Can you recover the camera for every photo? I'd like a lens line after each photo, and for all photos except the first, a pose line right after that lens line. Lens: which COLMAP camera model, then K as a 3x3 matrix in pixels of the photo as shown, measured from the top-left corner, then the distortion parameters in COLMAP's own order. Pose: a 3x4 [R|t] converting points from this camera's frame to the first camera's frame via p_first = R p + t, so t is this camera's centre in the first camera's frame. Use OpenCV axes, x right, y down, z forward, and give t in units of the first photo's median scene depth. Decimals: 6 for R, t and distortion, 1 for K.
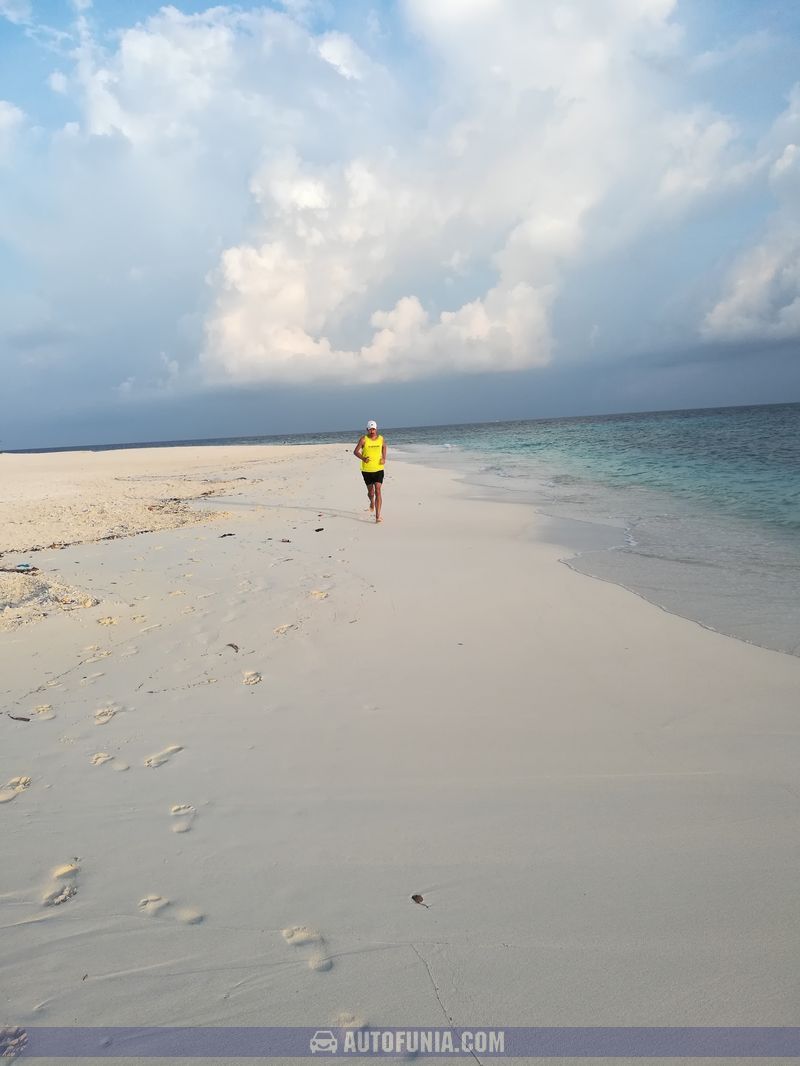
lens RADIAL K [[866.6, 0, 397.7], [0, 866.6, 541.5], [0, 0, 1]] dist [0.020043, -0.030079]
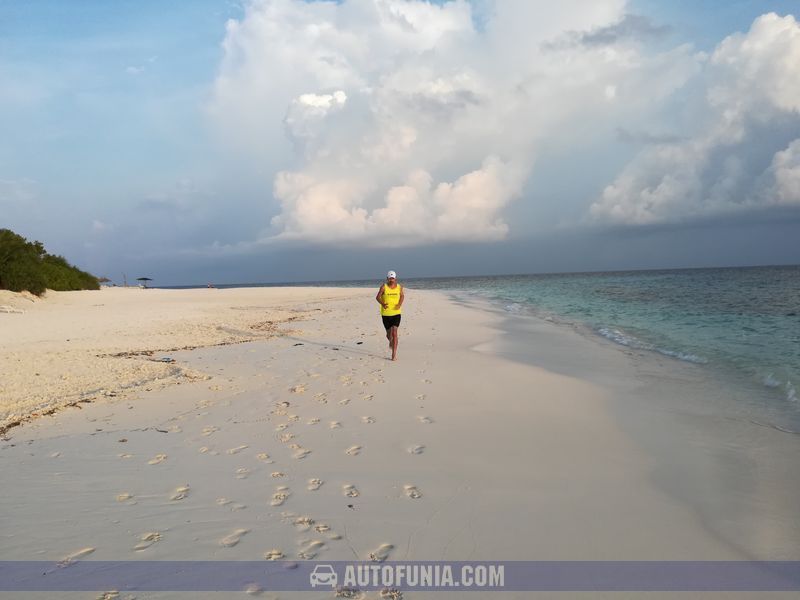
lens RADIAL K [[691.2, 0, 417.2], [0, 691.2, 291.9], [0, 0, 1]] dist [0.058665, -0.119840]
pose [[0.997972, 0.024741, -0.058642, 0.078520], [-0.030914, 0.993799, -0.106803, 0.023628], [0.055636, 0.108400, 0.992549, -0.199951]]
